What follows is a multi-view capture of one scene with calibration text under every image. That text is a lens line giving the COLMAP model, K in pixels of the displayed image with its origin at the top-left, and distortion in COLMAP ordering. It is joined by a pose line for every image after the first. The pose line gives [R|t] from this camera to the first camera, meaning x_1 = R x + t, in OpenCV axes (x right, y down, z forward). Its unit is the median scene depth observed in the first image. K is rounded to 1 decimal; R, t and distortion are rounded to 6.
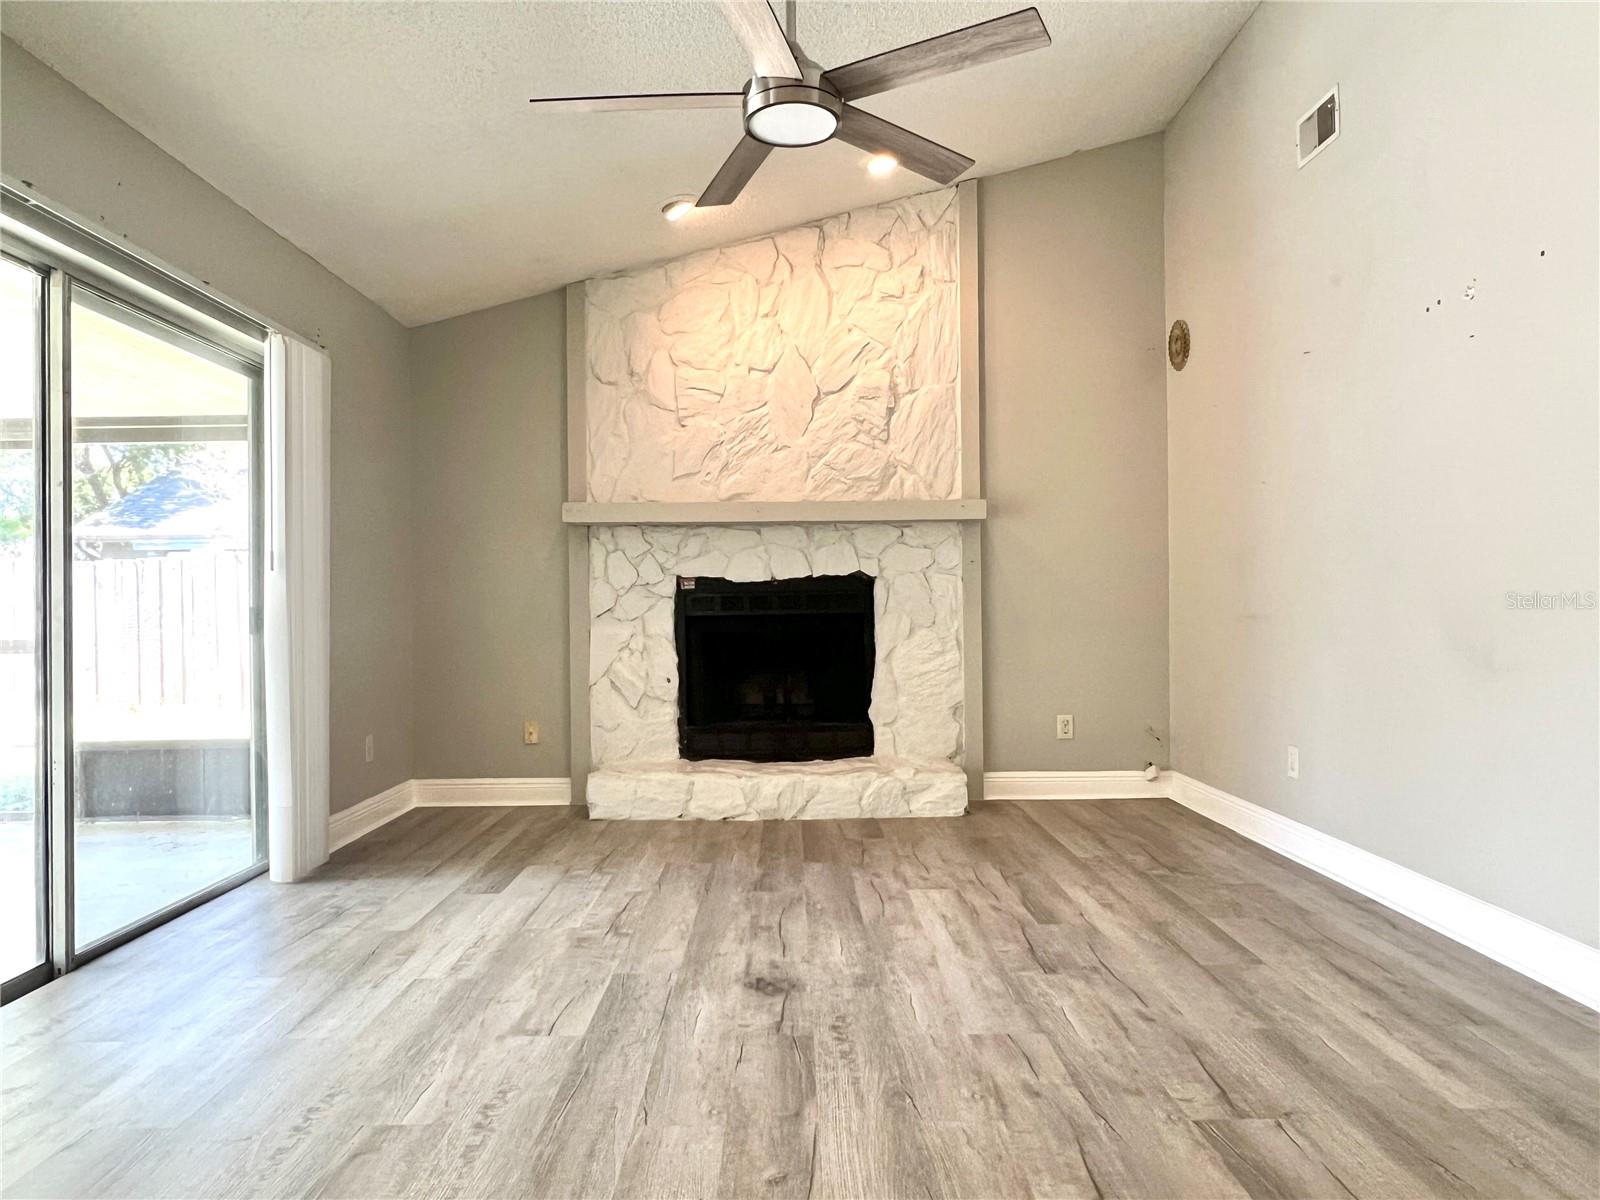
lens RADIAL K [[1038.5, 0, 794.8], [0, 1038.5, 599.5], [0, 0, 1]] dist [-0.003239, -0.000139]
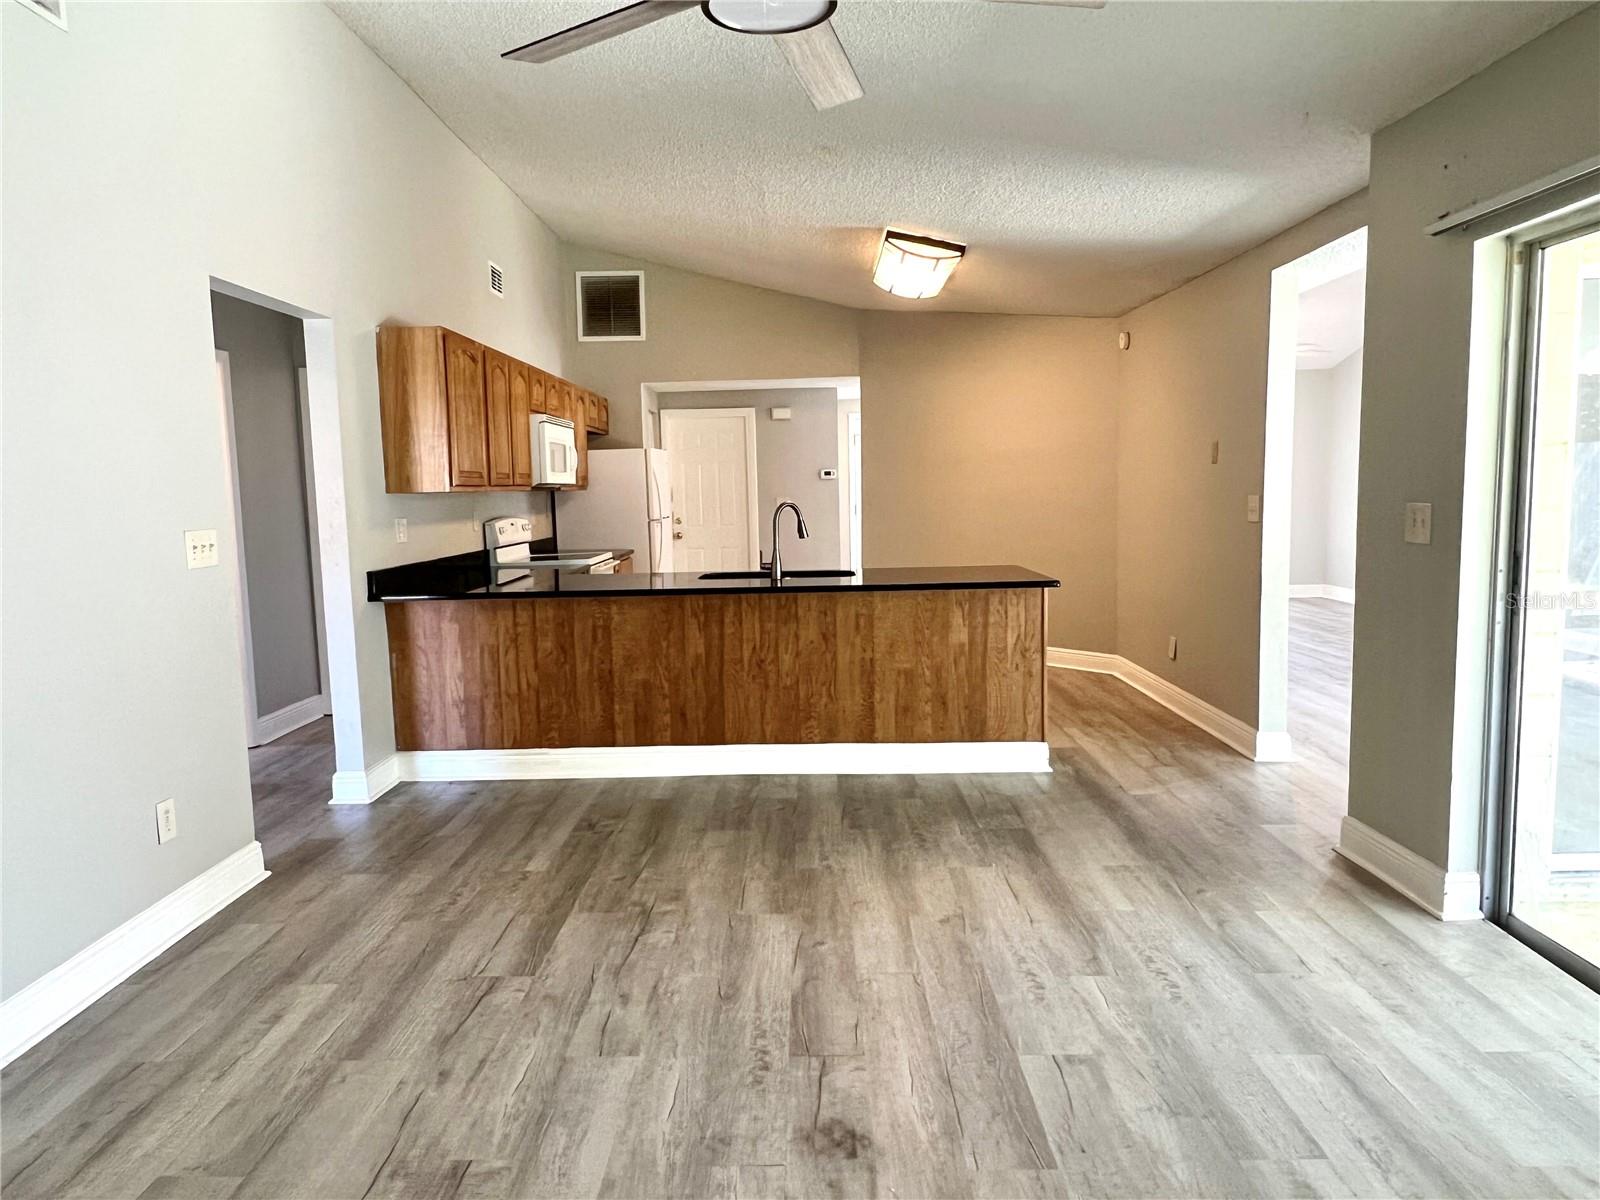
lens RADIAL K [[1038.5, 0, 798.8], [0, 1038.5, 597.5], [0, 0, 1]] dist [-0.003239, -0.000139]
pose [[-0.999249, 0.034338, 0.017938, -0.011622], [0.035991, 0.994149, 0.101842, -0.059286], [-0.014336, 0.102411, -0.994639, 0.895457]]
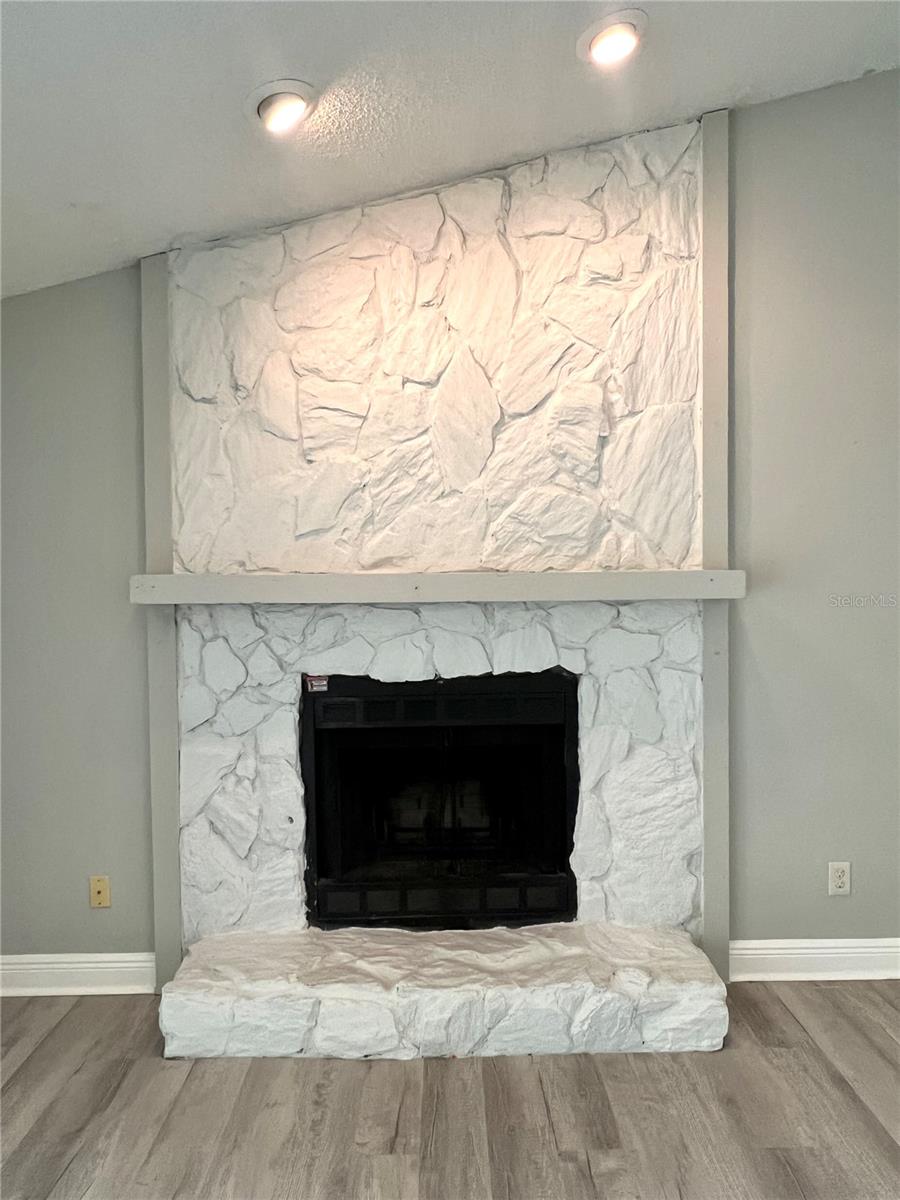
lens RADIAL K [[778.9, 0, 457.1], [0, 778.9, 592.0], [0, 0, 1]] dist [-0.003239, -0.000139]
pose [[0.999894, 0.000064, 0.014581, -0.015221], [-0.000474, 0.999604, 0.028129, -0.093842], [-0.014573, -0.028133, 0.999498, 0.468917]]
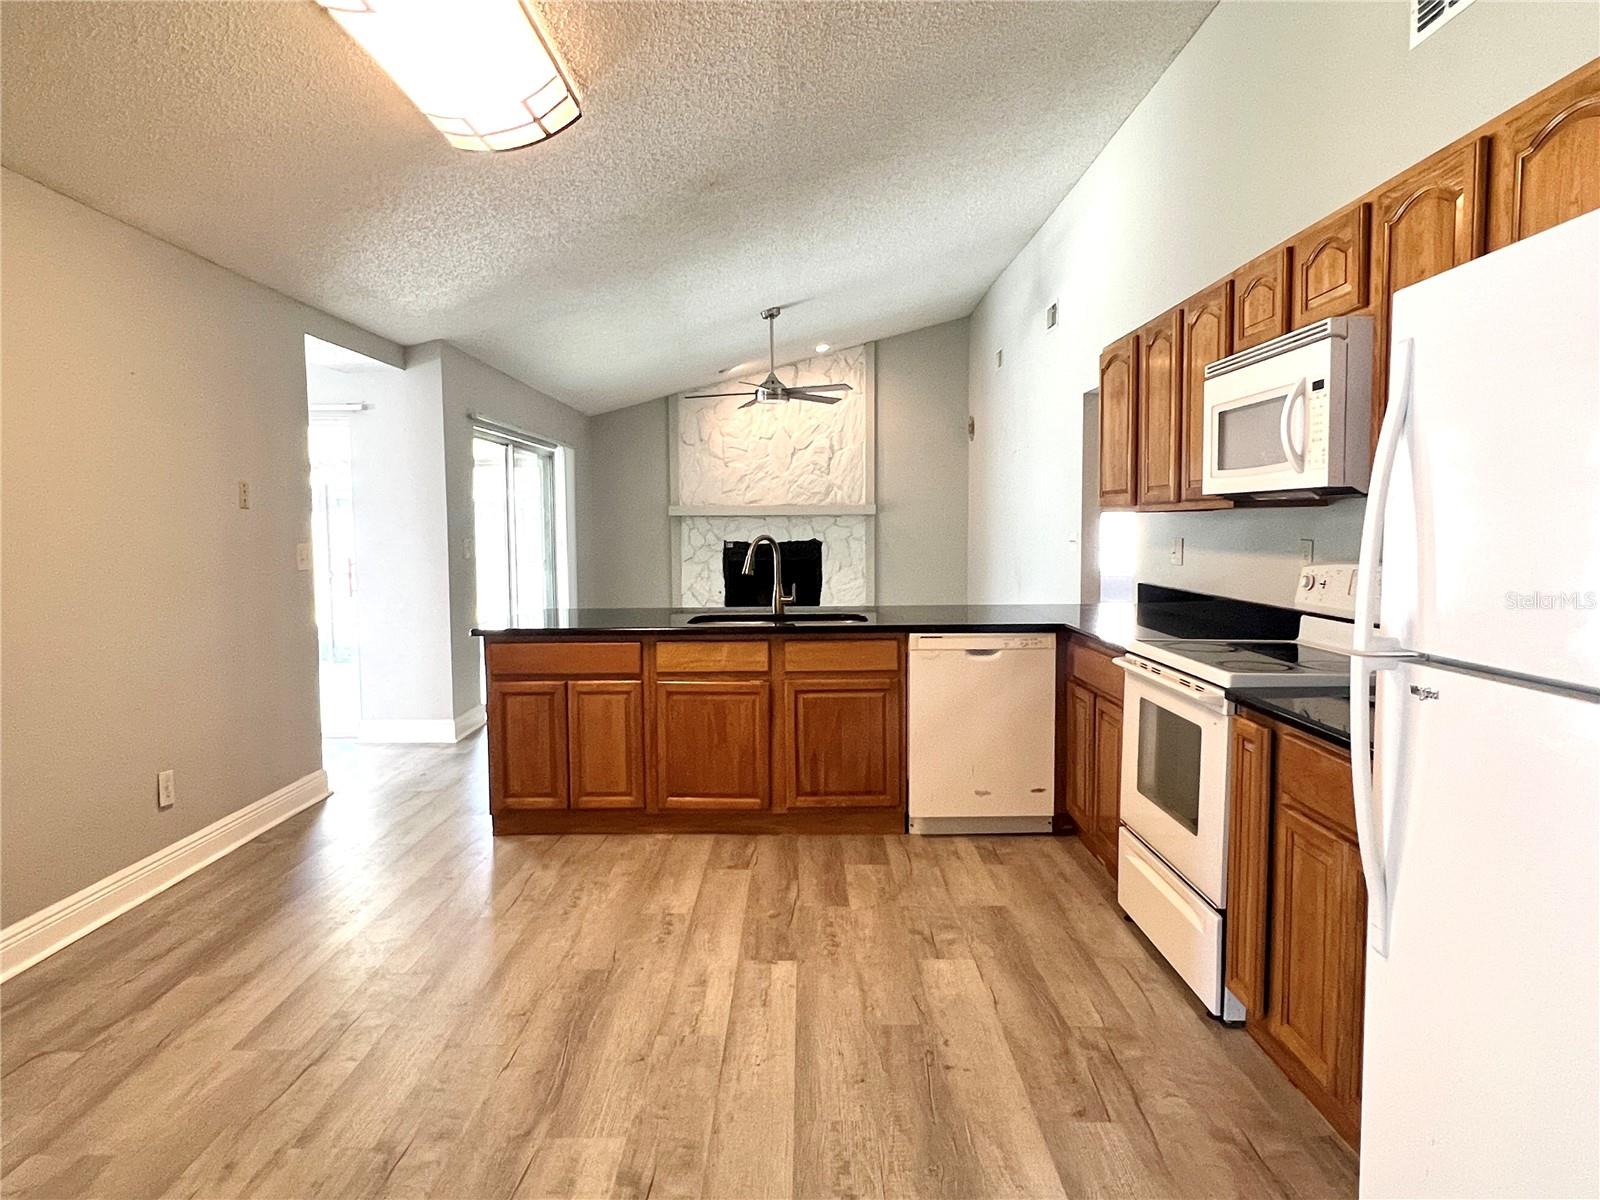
lens RADIAL K [[980.0, 0, 796.1], [0, 980.0, 599.6], [0, 0, 1]] dist [-0.004547, -0.001275]
pose [[0.999923, 0.003224, -0.011993, 0.050010], [-0.002249, 0.996762, 0.080380, -0.062619], [0.012213, -0.080346, 0.996692, -0.914056]]
